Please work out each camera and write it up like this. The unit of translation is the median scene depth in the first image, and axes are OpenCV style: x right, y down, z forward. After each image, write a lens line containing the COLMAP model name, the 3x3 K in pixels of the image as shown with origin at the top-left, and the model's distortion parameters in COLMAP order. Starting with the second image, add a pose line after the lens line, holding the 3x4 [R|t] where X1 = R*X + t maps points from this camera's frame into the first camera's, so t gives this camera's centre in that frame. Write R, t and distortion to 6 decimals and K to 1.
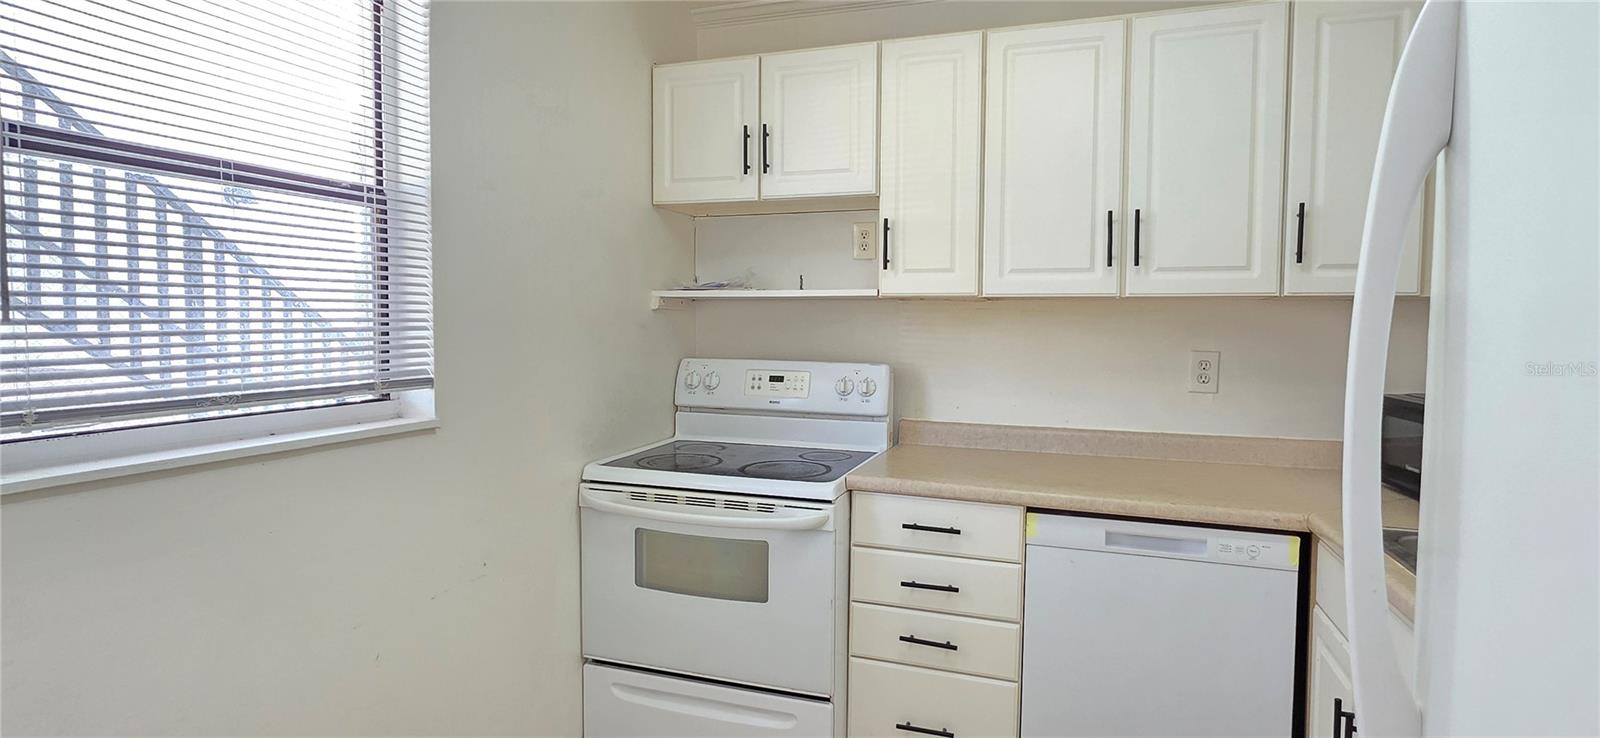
lens RADIAL K [[828.8, 0, 800.0], [0, 828.8, 369.0], [0, 0, 1]] dist [0.000475, 0.000035]
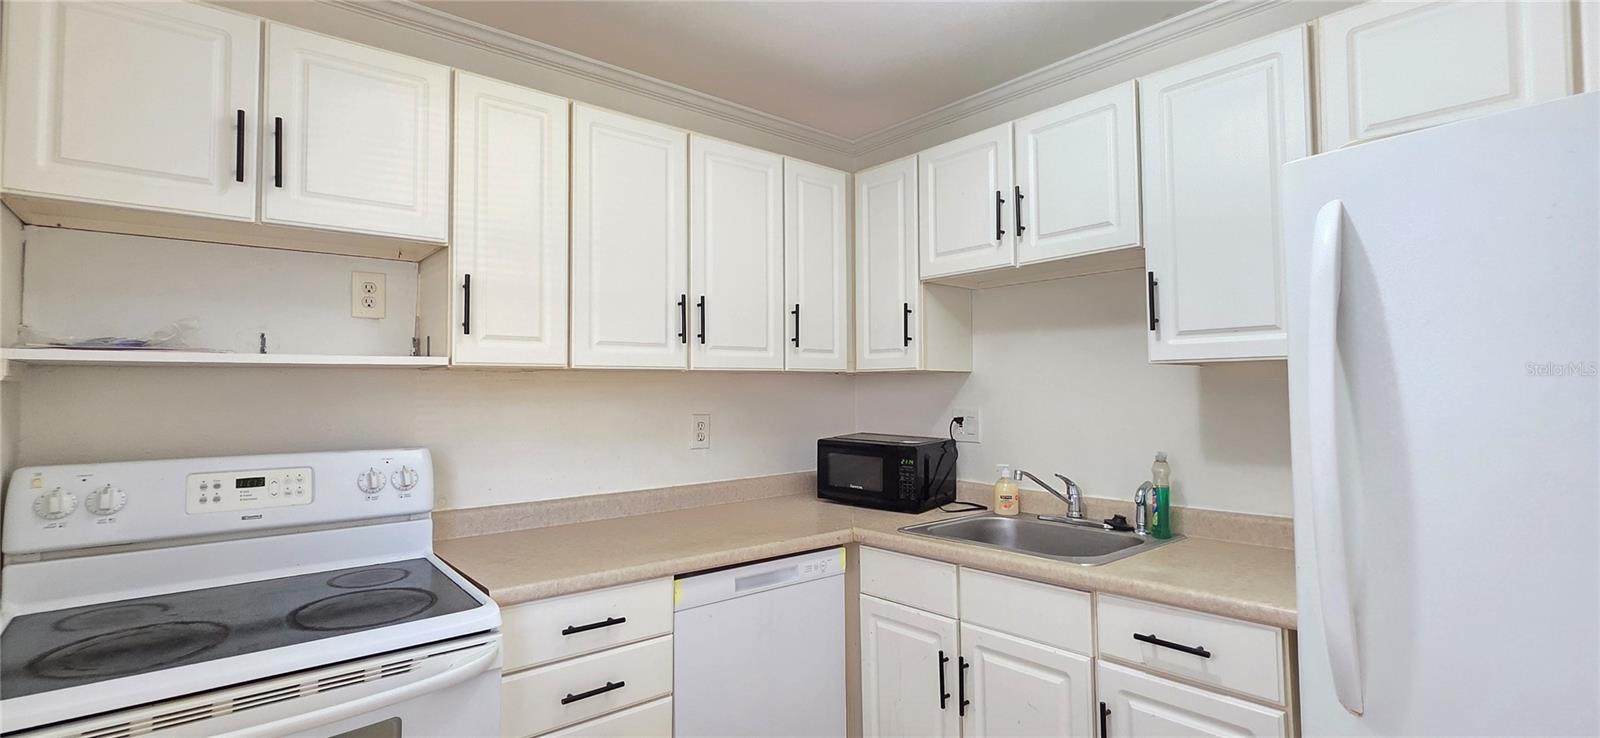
lens RADIAL K [[707.6, 0, 800.0], [0, 707.6, 369.0], [0, 0, 1]] dist [-0.002393, 0.001071]
pose [[0.502351, 0.011375, 0.864589, -0.346813], [0.059097, 0.997124, -0.047456, -0.030862], [-0.862642, 0.074934, 0.500233, 0.350217]]
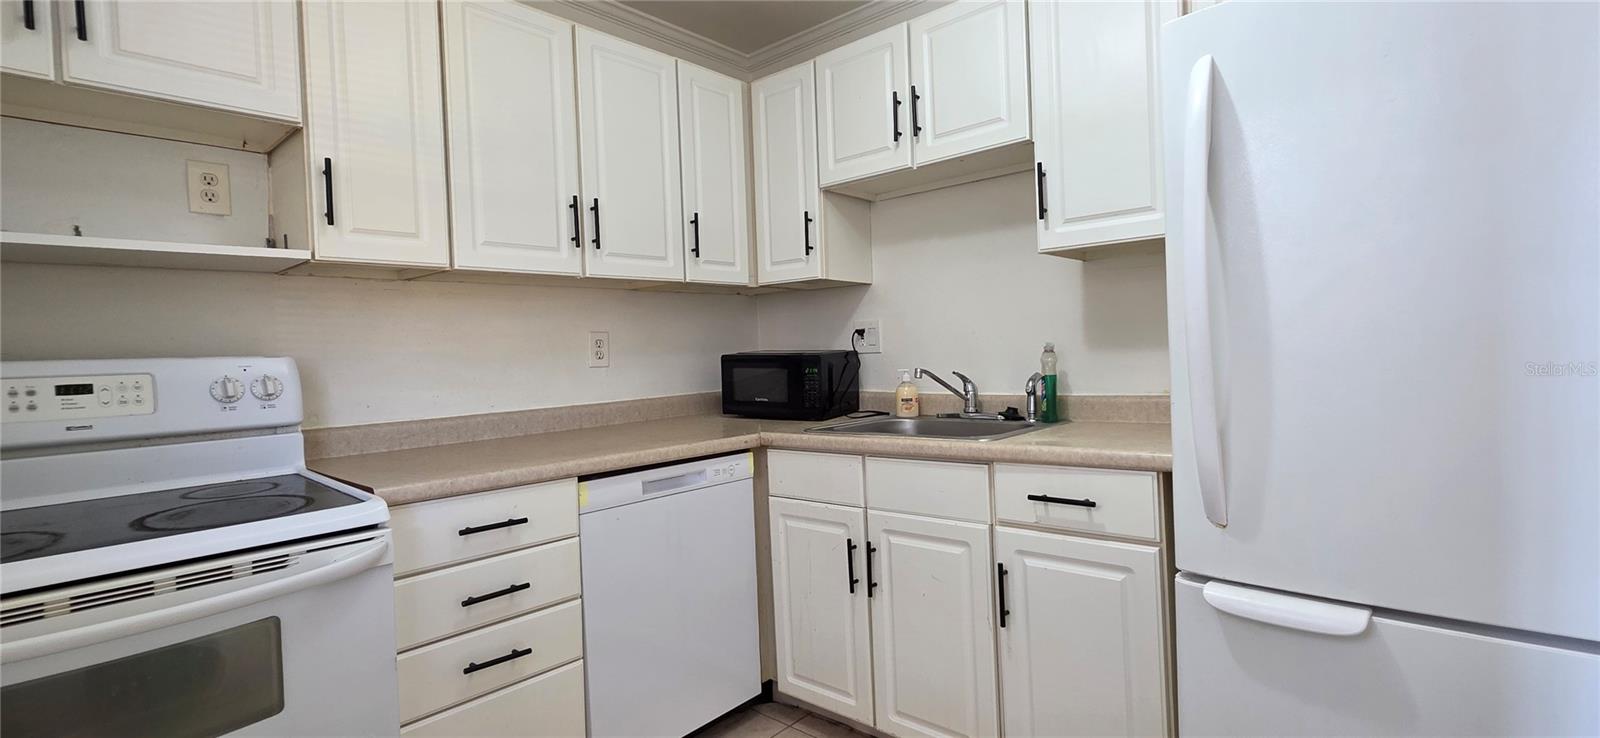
lens RADIAL K [[707.6, 0, 800.0], [0, 707.6, 369.0], [0, 0, 1]] dist [-0.002393, 0.001071]
pose [[0.375278, -0.050006, 0.925562, -0.344434], [0.090133, 0.995780, 0.017255, 0.040240], [-0.922520, 0.076948, 0.378202, 0.362760]]
